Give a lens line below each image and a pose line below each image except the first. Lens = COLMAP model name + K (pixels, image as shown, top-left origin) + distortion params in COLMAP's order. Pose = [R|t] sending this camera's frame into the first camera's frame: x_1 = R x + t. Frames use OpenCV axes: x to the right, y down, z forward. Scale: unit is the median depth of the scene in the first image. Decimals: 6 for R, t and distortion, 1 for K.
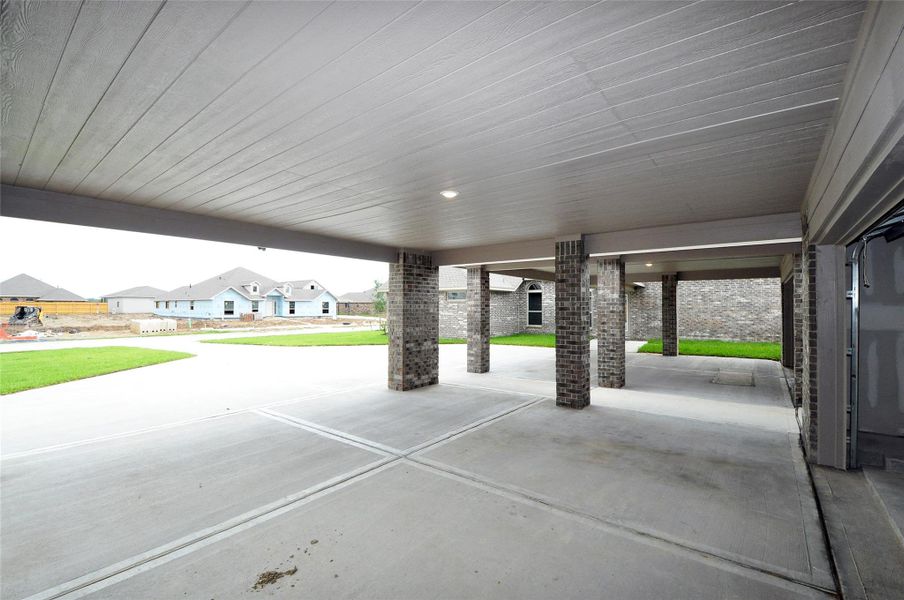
lens RADIAL K [[395.8, 0, 452.0], [0, 395.8, 300.0], [0, 0, 1]] dist [0.002693, -0.013691]
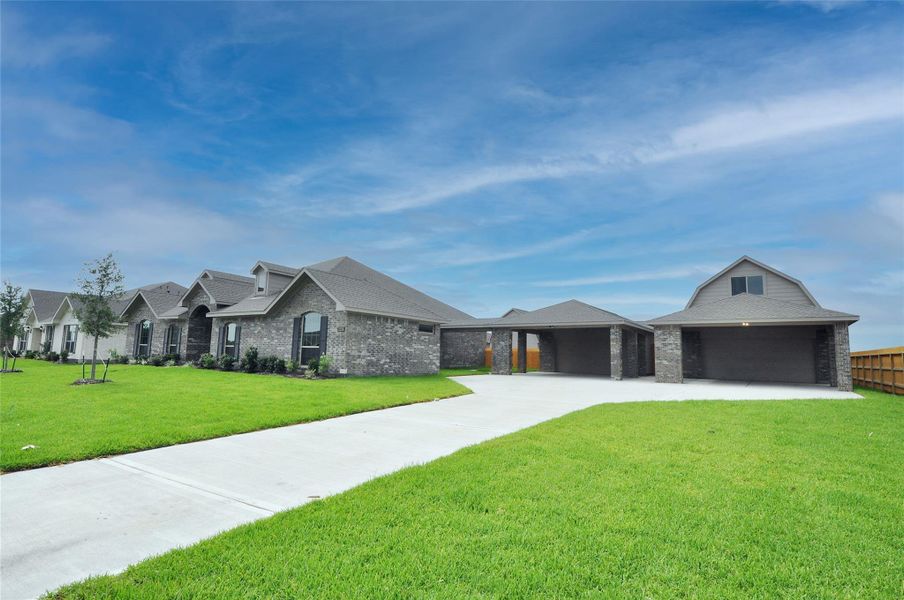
lens RADIAL K [[477.9, 0, 452.0], [0, 477.9, 300.0], [0, 0, 1]] dist [0.003093, -0.000229]
pose [[-0.090317, 0.115606, 0.989180, -1.677593], [-0.042031, 0.991912, -0.119763, 0.084266], [-0.995026, -0.052393, -0.084728, 1.555394]]
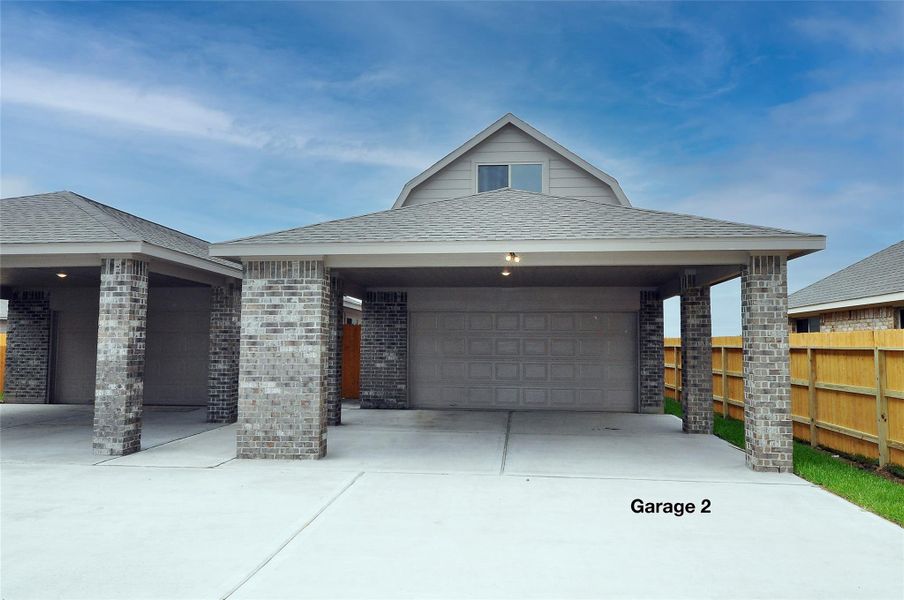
lens RADIAL K [[670.4, 0, 452.0], [0, 670.4, 300.0], [0, 0, 1]] dist [0.013657, 0.003484]
pose [[-0.550306, 0.054362, 0.833191, -0.739903], [-0.021008, 0.996661, -0.078903, 0.029907], [-0.834699, -0.060925, -0.547327, 0.886097]]
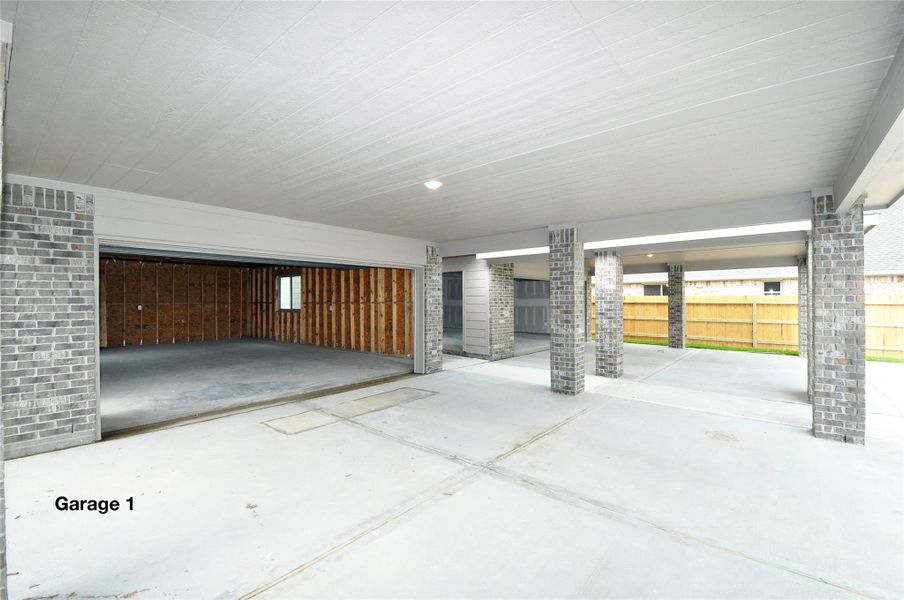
lens RADIAL K [[395.8, 0, 452.0], [0, 395.8, 300.0], [0, 0, 1]] dist [0.002693, -0.013691]
pose [[-0.999748, 0.000644, 0.022427, 0.386998], [0.000240, 0.999838, -0.018008, 0.024719], [-0.022435, -0.017999, -0.999586, 1.141084]]
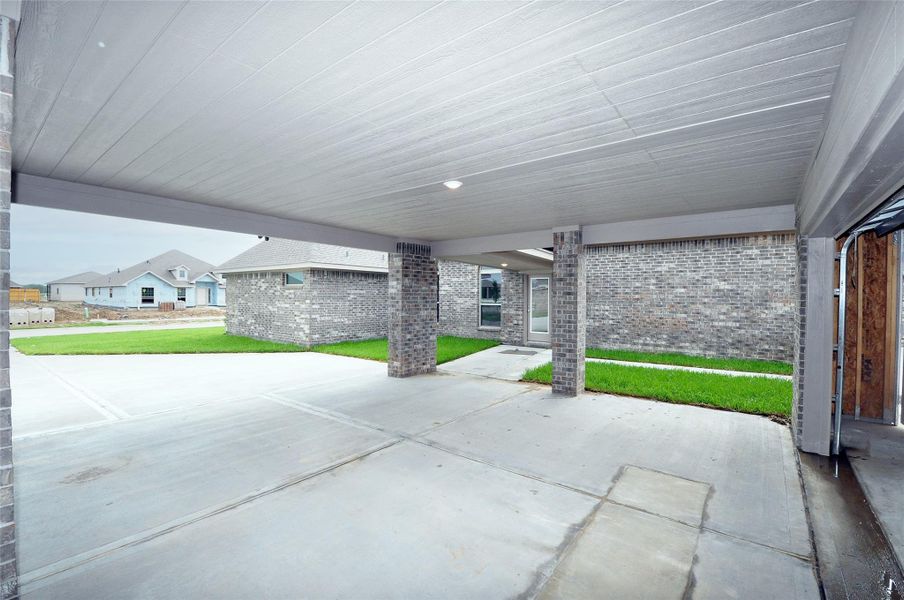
lens RADIAL K [[395.8, 0, 452.0], [0, 395.8, 300.0], [0, 0, 1]] dist [0.002693, -0.013691]
pose [[0.999980, 0.004823, 0.004120, 0.407207], [-0.004936, 0.999600, 0.027830, 0.008567], [-0.003984, -0.027850, 0.999604, 0.508781]]
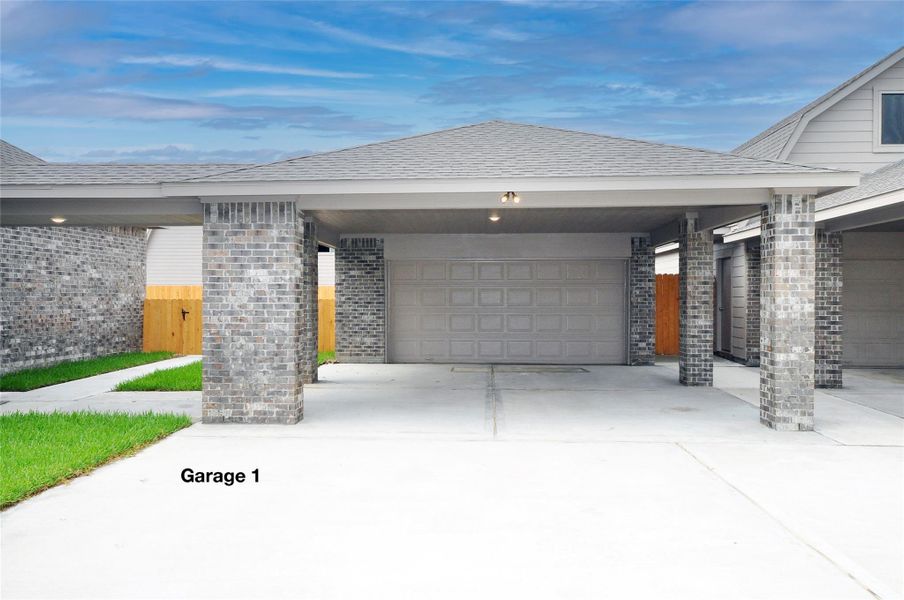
lens RADIAL K [[670.4, 0, 452.0], [0, 670.4, 300.0], [0, 0, 1]] dist [0.013657, 0.003484]
pose [[-0.584307, -0.005309, 0.811515, -0.260072], [-0.015966, 0.999860, -0.004954, 0.036640], [-0.811376, -0.015851, -0.584310, 1.371107]]
